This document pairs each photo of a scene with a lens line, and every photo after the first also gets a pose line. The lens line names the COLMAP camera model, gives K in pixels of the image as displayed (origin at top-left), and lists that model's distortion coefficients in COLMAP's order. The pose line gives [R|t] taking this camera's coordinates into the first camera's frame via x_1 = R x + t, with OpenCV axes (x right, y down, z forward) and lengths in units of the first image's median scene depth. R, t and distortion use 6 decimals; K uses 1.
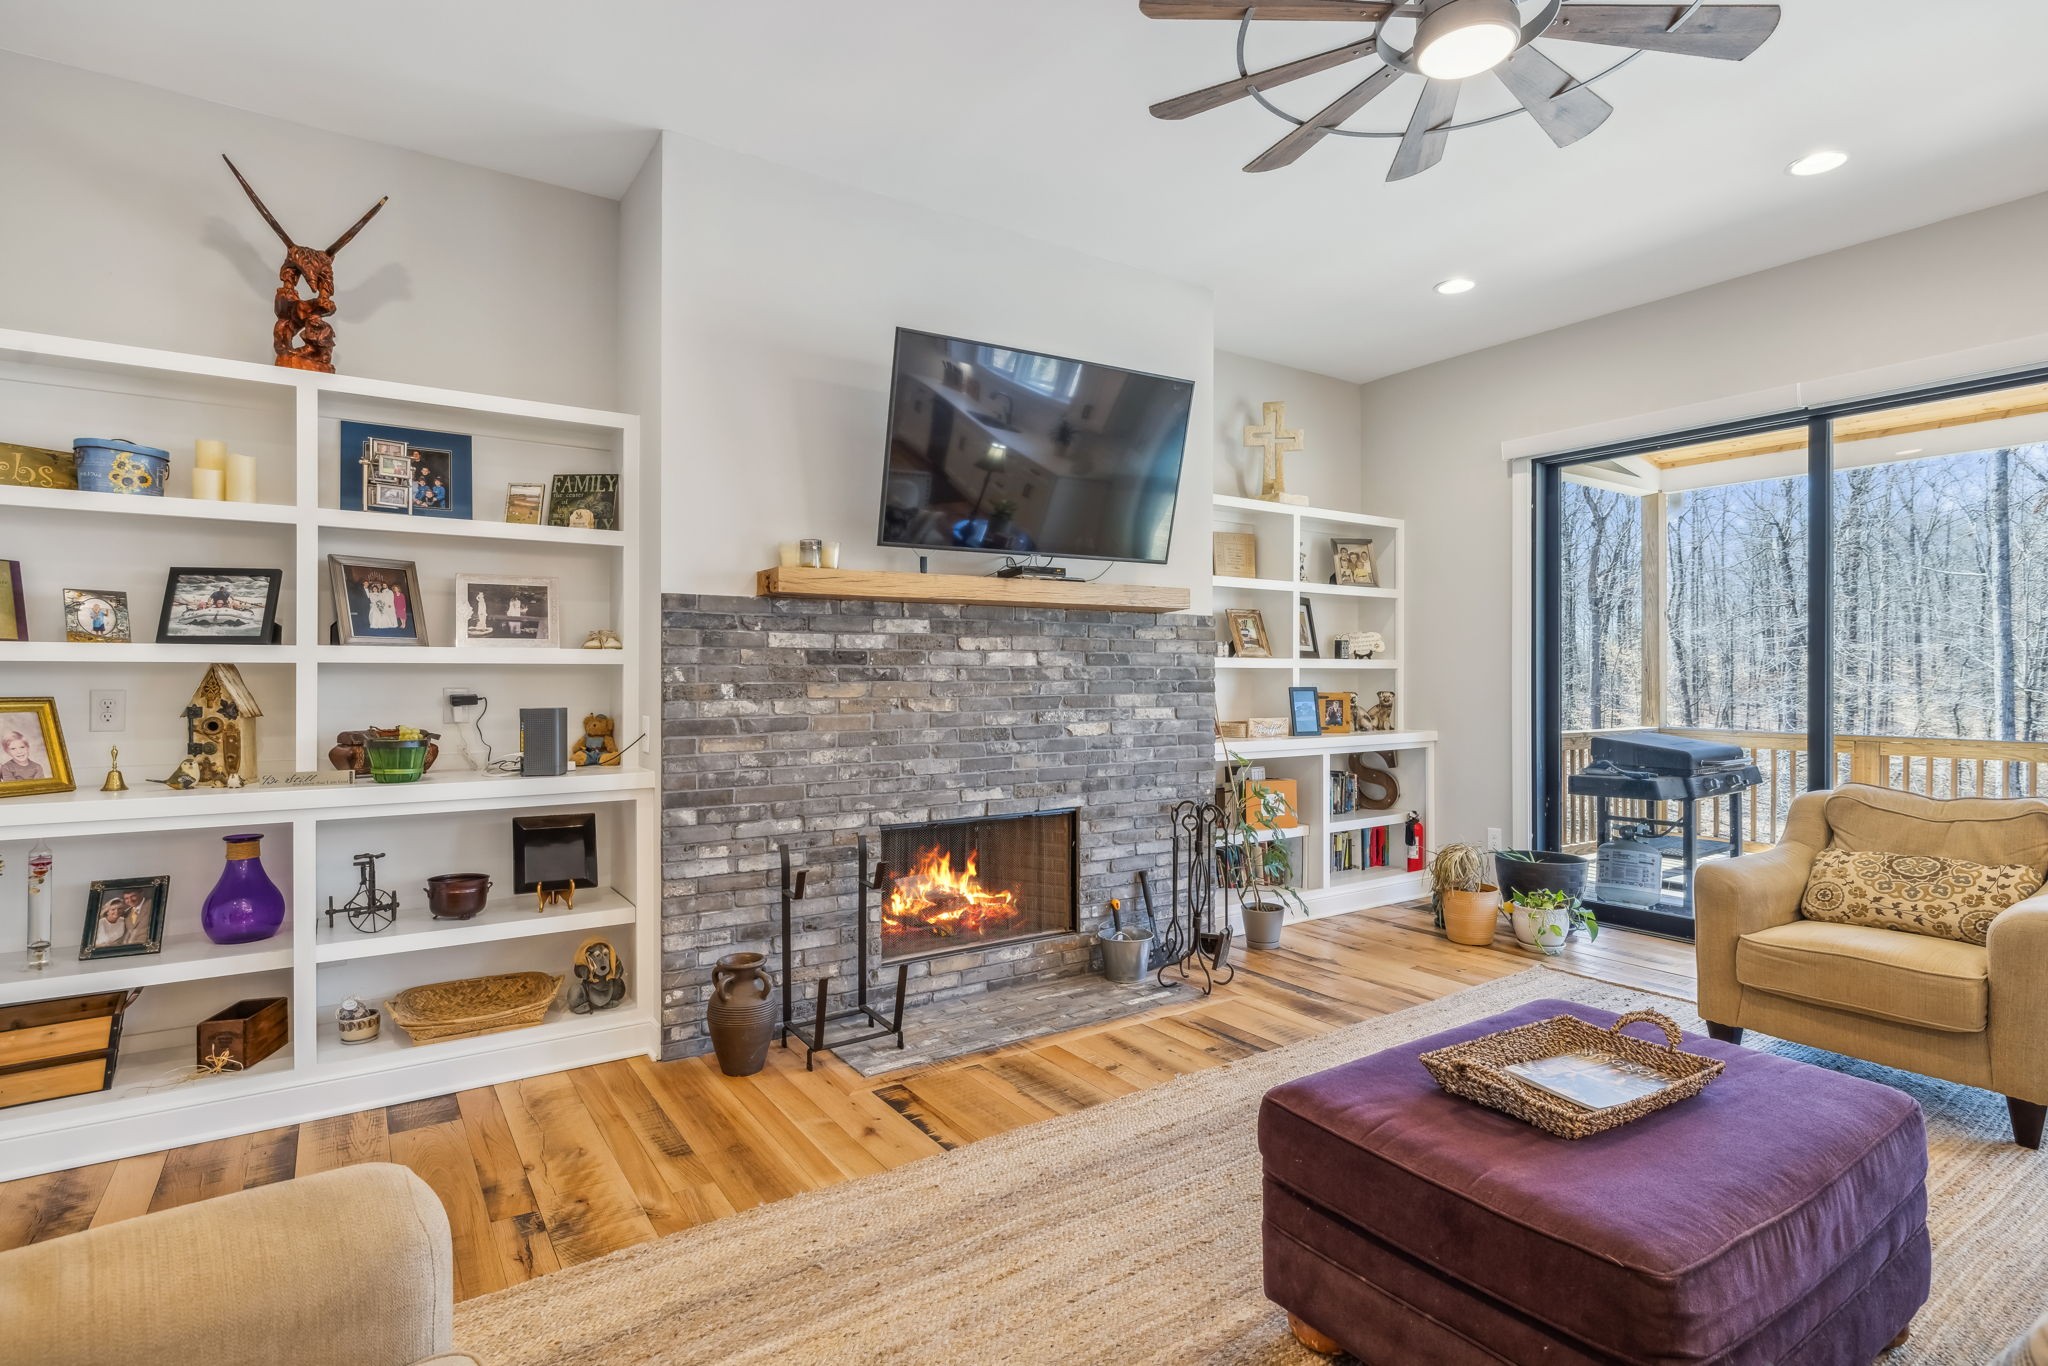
lens RADIAL K [[1026.9, 0, 1093.5], [0, 1026.9, 677.3], [0, 0, 1]] dist [-0.017003, 0.004423]
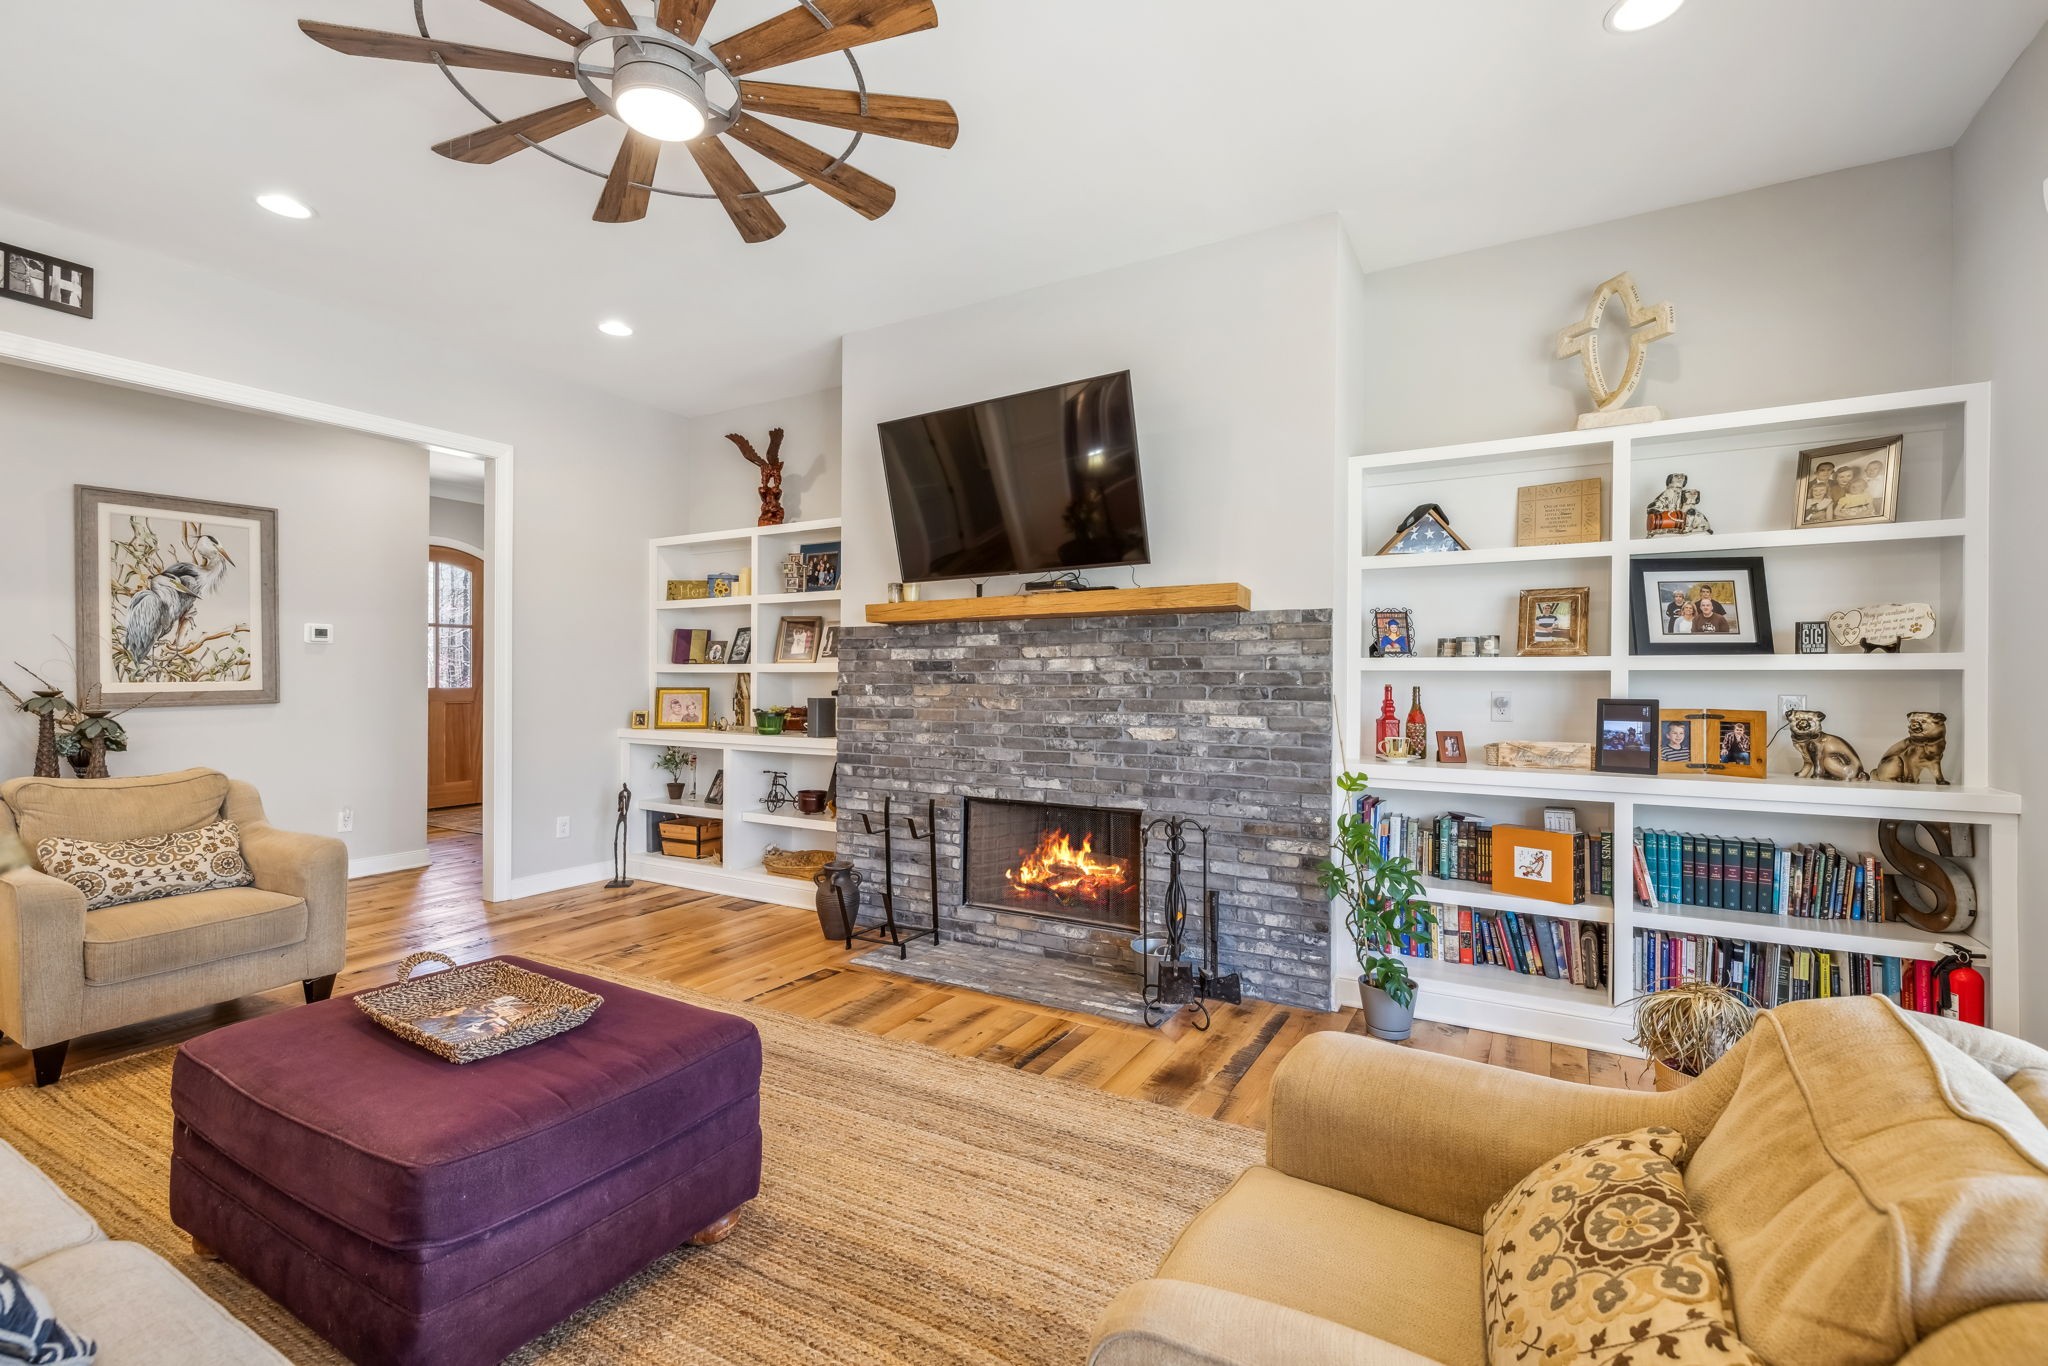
lens RADIAL K [[985.6, 0, 1100.4], [0, 985.6, 680.2], [0, 0, 1]] dist [0.001215, -0.000395]
pose [[0.390951, 0.001578, -0.920410, 0.982045], [-0.004833, 0.999988, -0.000338, -0.001156], [0.920399, 0.004581, 0.390954, 0.660717]]
